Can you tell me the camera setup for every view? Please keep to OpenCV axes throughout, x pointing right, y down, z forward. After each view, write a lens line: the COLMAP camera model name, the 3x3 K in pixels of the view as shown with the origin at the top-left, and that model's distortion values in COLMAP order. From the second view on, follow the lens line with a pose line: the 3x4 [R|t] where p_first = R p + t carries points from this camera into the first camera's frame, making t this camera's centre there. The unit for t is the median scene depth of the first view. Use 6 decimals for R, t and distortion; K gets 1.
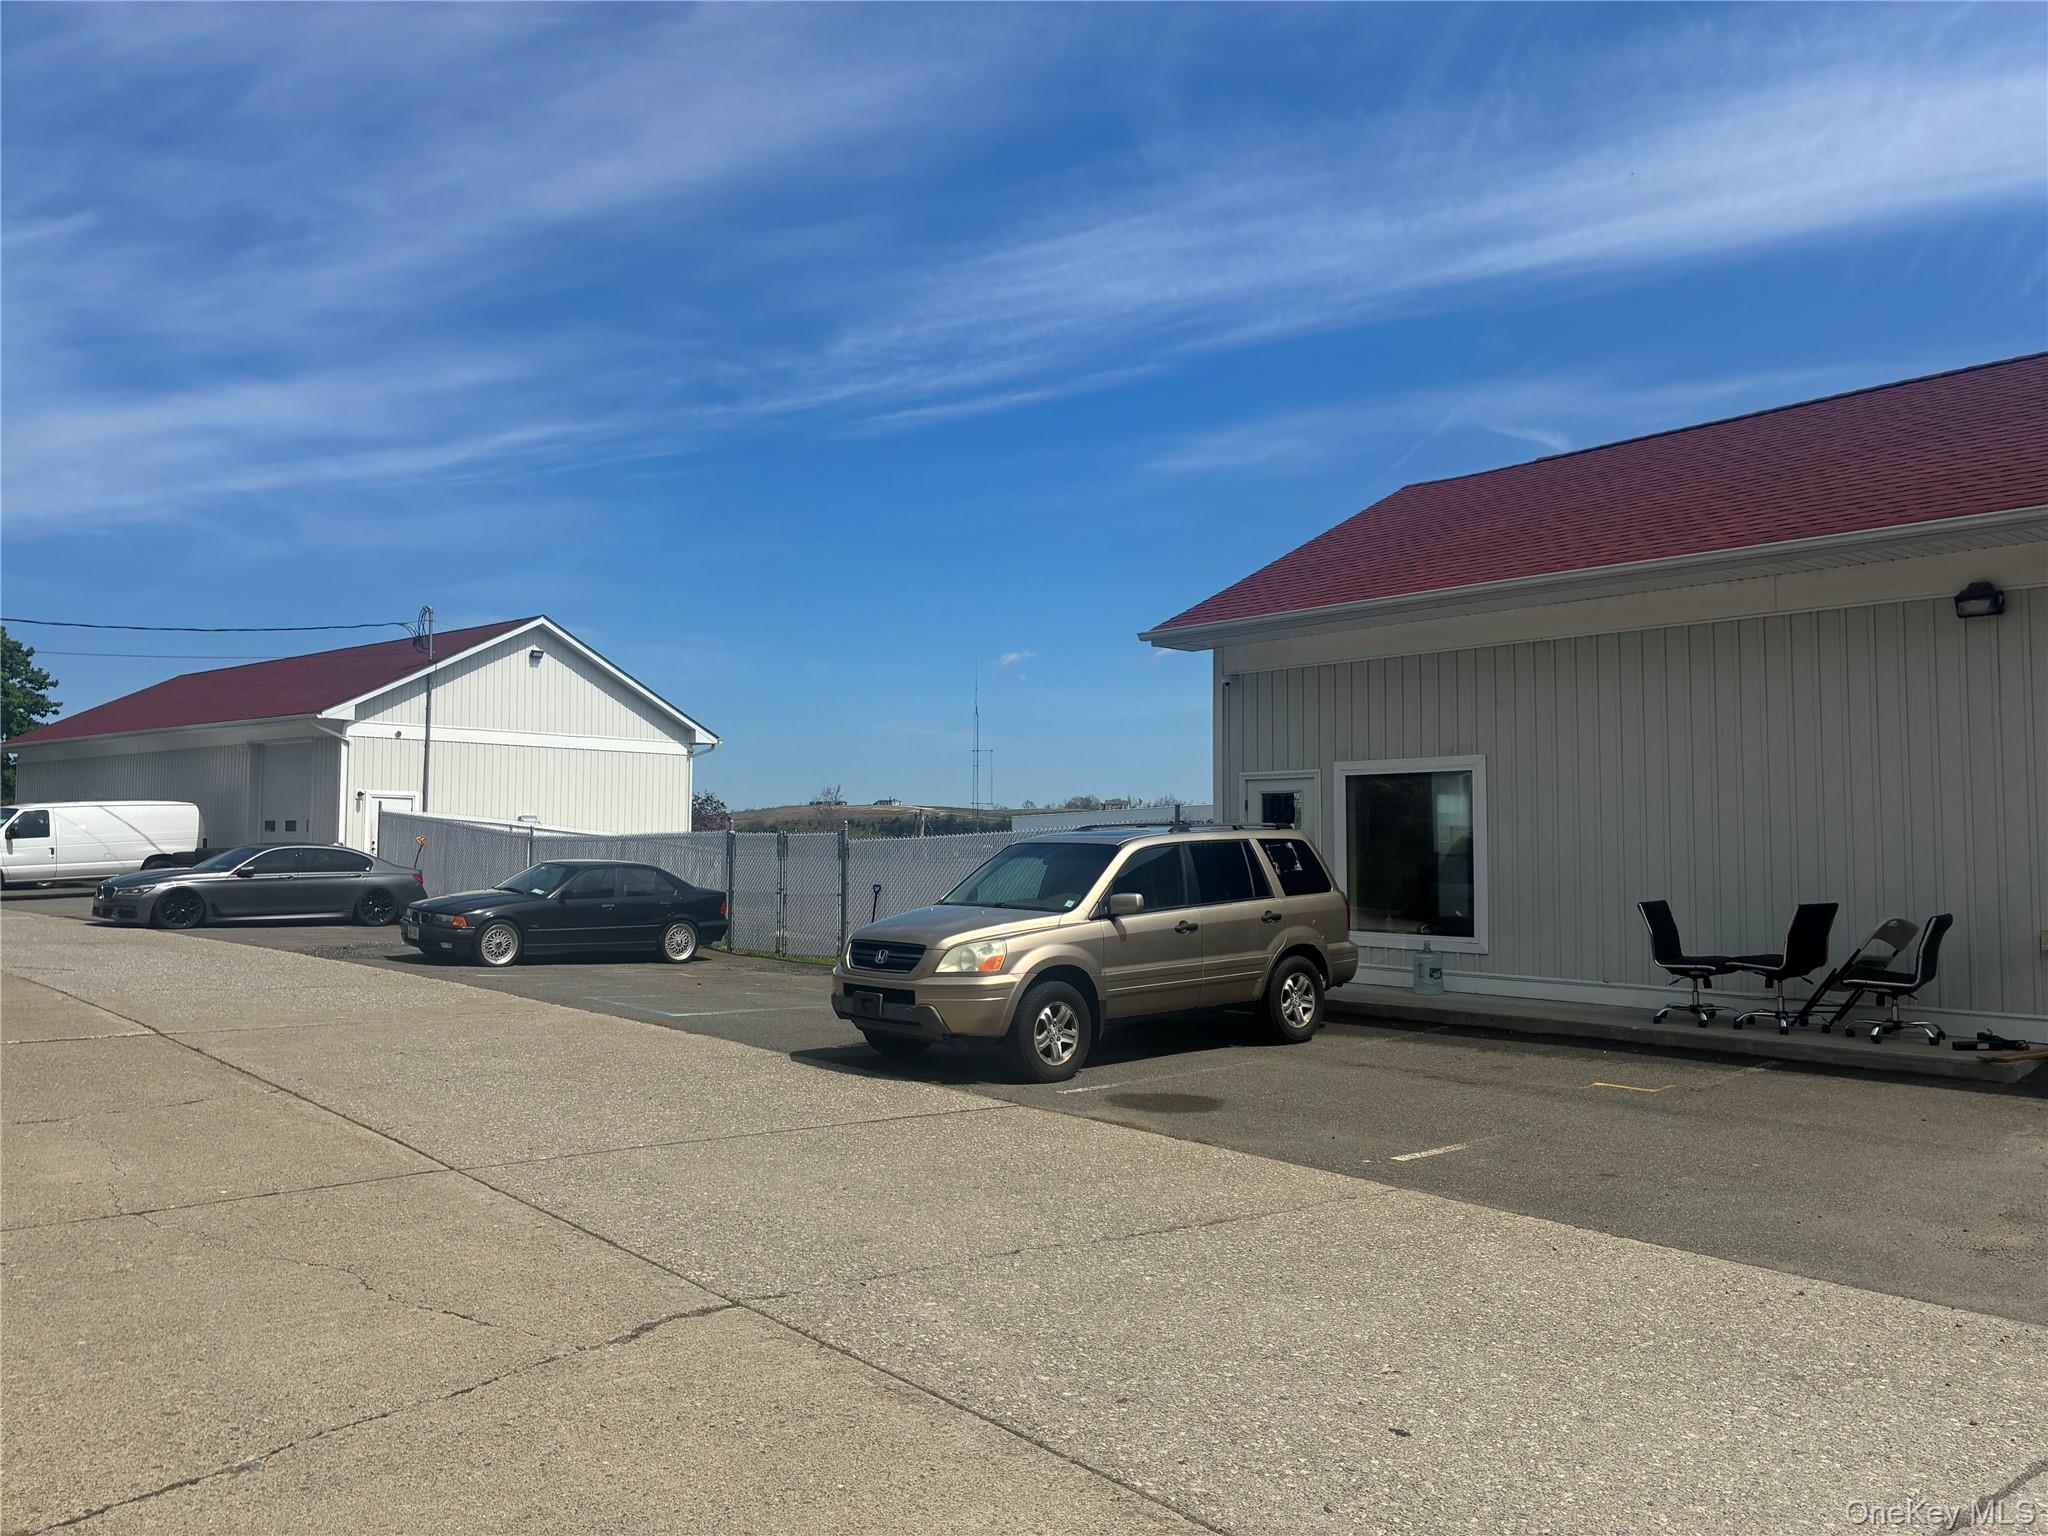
lens RADIAL K [[1545.1, 0, 1024.0], [0, 1545.1, 768.0], [0, 0, 1]] dist [0.074212, -0.069746]
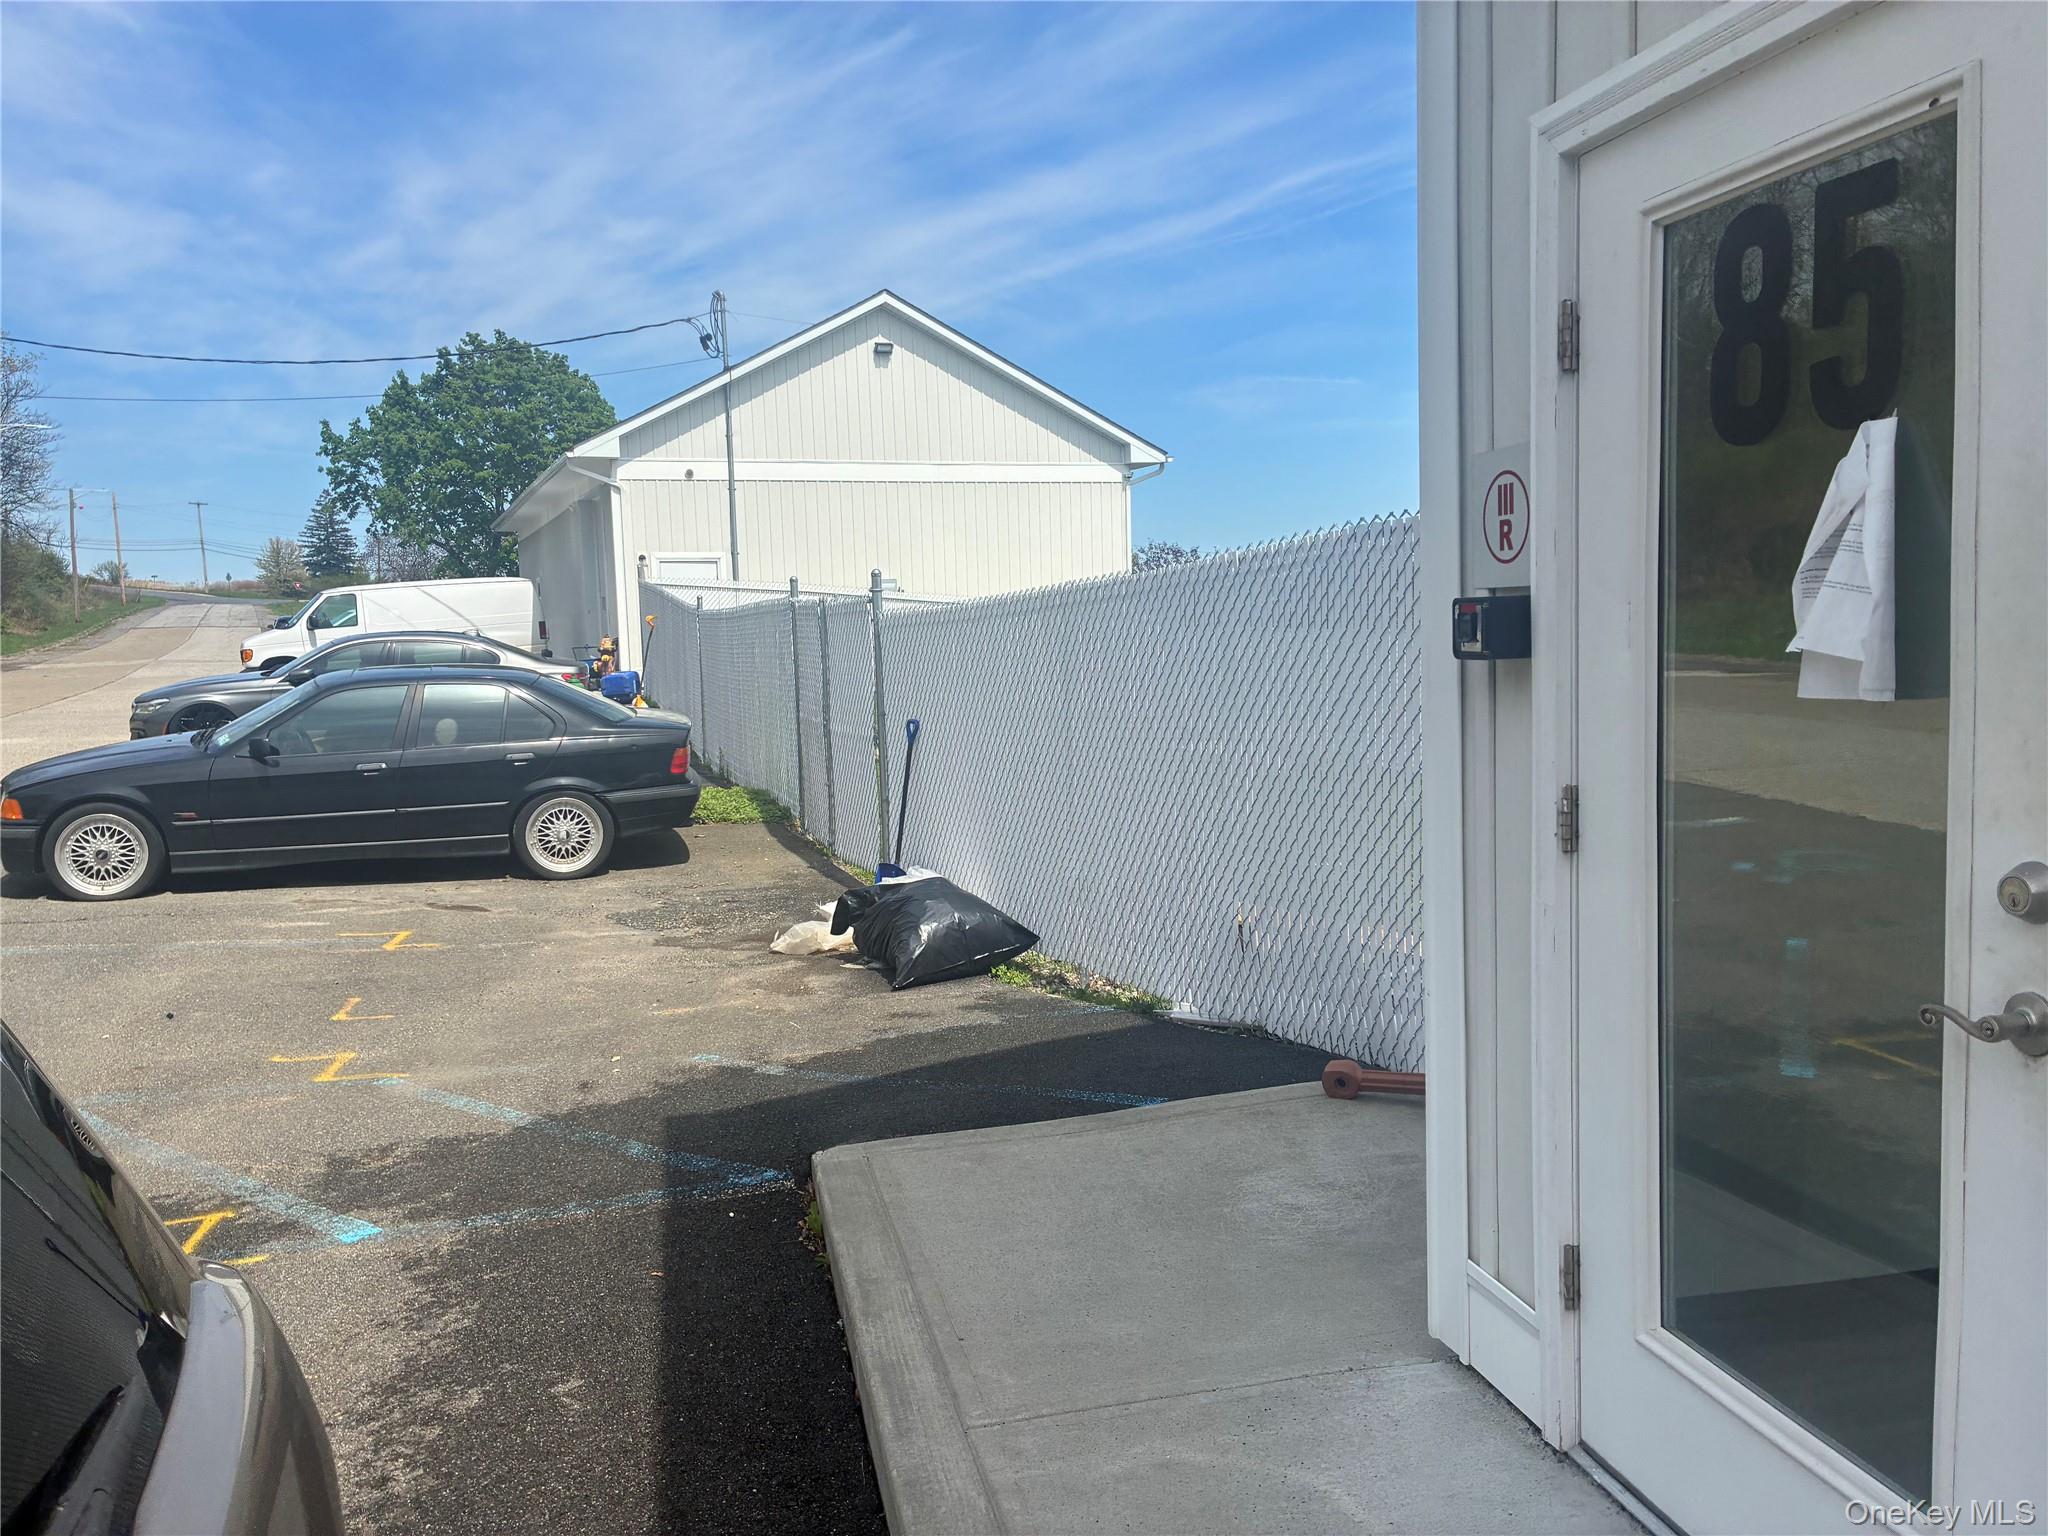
lens RADIAL K [[1549.9, 0, 1024.0], [0, 1549.9, 768.0], [0, 0, 1]] dist [0.151967, -0.200549]
pose [[0.884142, 0.016522, -0.466927, 0.084636], [0.057394, 0.987965, 0.143636, 0.017982], [0.463681, -0.153793, 0.872552, 0.399289]]
